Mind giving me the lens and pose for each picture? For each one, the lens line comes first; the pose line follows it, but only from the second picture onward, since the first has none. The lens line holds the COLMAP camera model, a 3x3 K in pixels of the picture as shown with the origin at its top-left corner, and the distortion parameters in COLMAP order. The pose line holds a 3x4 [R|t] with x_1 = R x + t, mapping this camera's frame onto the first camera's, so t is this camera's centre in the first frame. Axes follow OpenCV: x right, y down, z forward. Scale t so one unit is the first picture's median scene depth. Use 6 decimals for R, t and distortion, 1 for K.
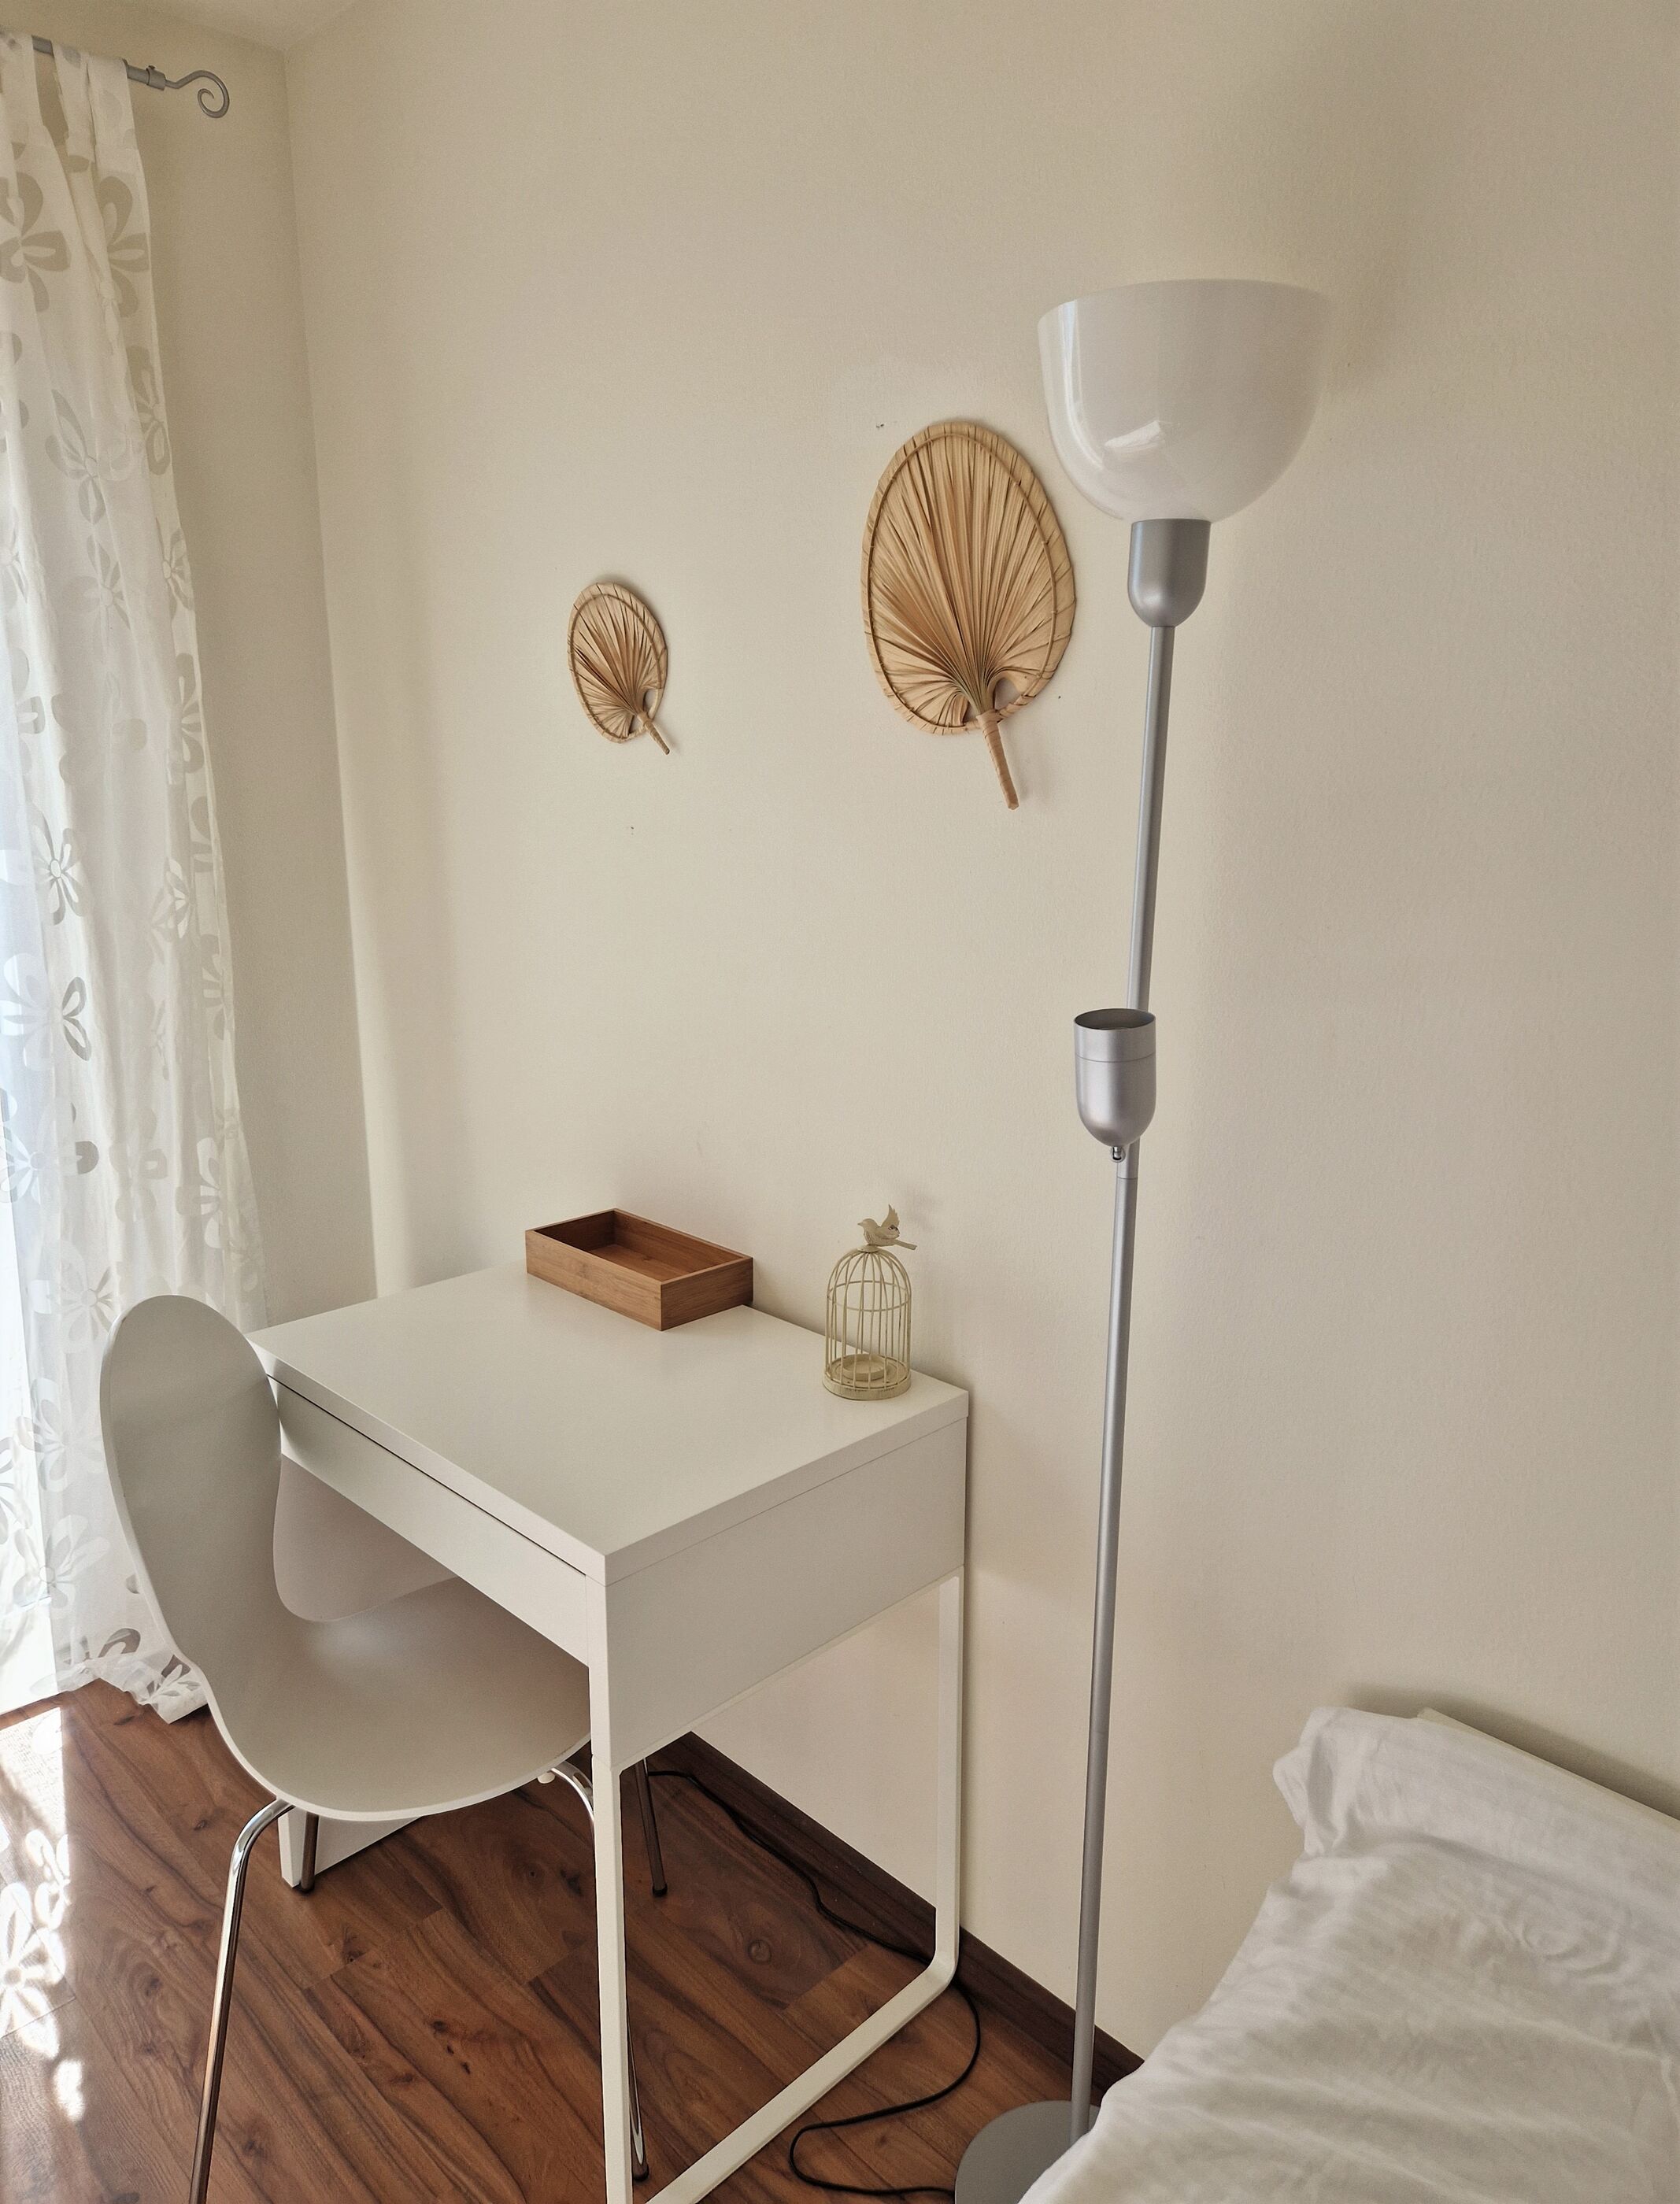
lens RADIAL K [[1515.6, 0, 850.2], [0, 1515.6, 1101.7], [0, 0, 1]] dist [0.052680, -0.035683]
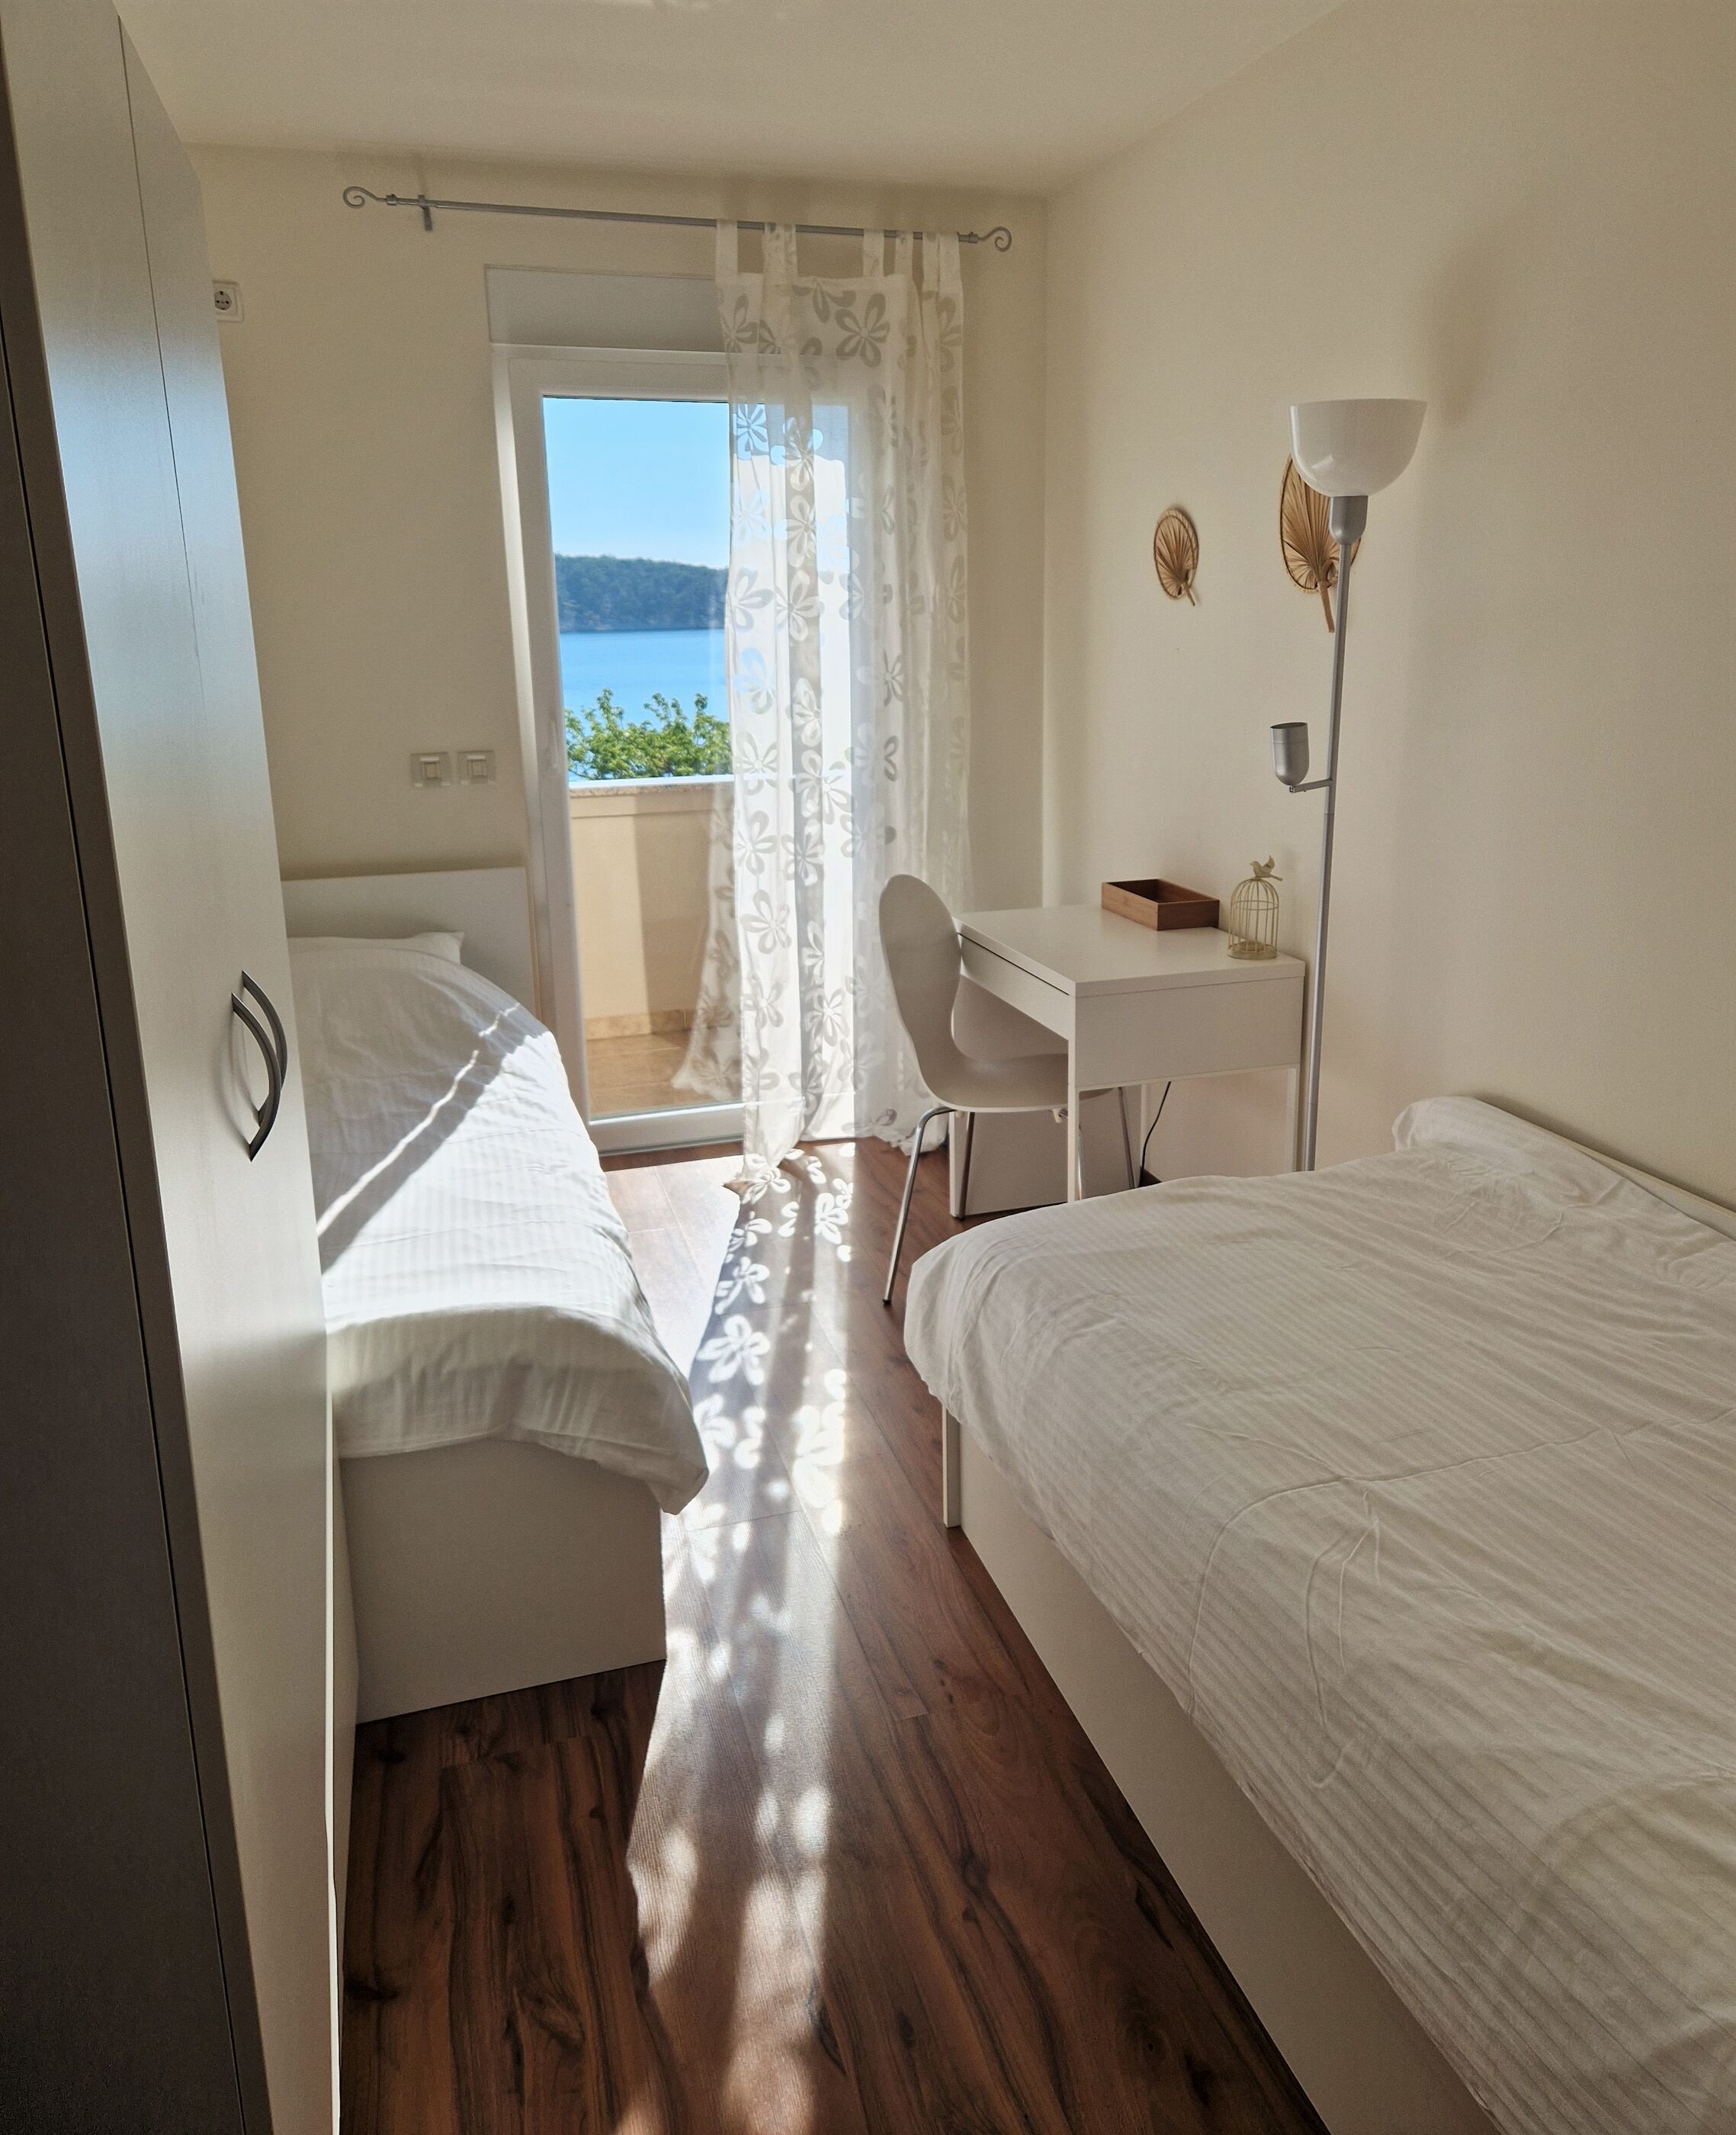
lens RADIAL K [[1713.7, 0, 867.1], [0, 1713.7, 1064.9], [0, 0, 1]] dist [0.004597, -0.006388]
pose [[0.877135, 0.101195, -0.469461, 0.524462], [-0.079258, 0.994646, 0.066316, 0.194378], [0.473658, -0.020959, 0.880459, -0.921308]]
